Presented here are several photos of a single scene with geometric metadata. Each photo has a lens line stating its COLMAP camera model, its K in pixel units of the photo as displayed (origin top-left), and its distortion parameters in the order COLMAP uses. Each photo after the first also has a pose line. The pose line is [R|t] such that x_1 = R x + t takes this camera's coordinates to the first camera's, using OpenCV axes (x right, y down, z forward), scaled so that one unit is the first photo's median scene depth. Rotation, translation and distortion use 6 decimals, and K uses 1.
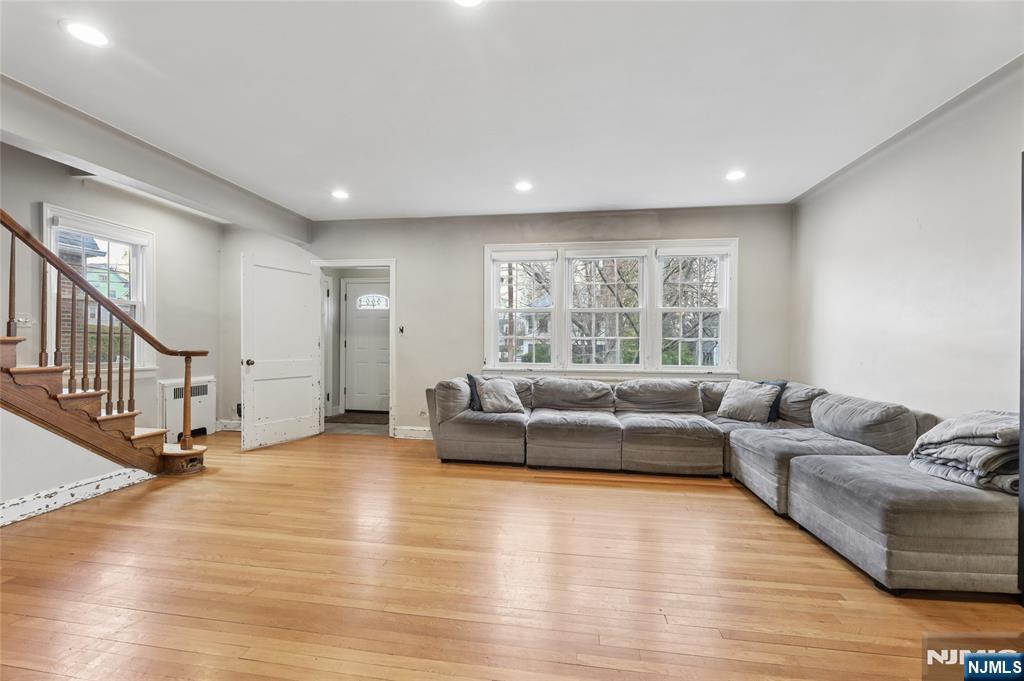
lens RADIAL K [[416.9, 0, 513.7], [0, 416.9, 341.9], [0, 0, 1]] dist [-0.000077, 0.000014]
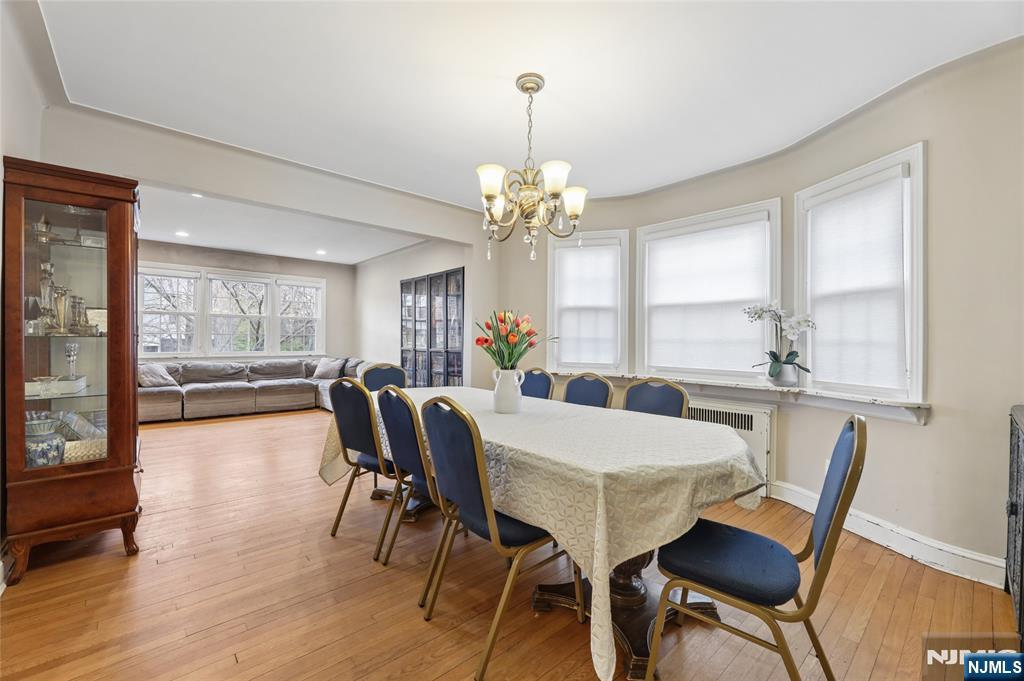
lens RADIAL K [[416.9, 0, 513.7], [0, 416.9, 341.9], [0, 0, 1]] dist [-0.000077, 0.000014]
pose [[0.647631, -0.005066, 0.761937, -0.320184], [-0.005570, 0.999920, 0.011382, -0.005974], [-0.761934, -0.011615, 0.647551, -0.817978]]
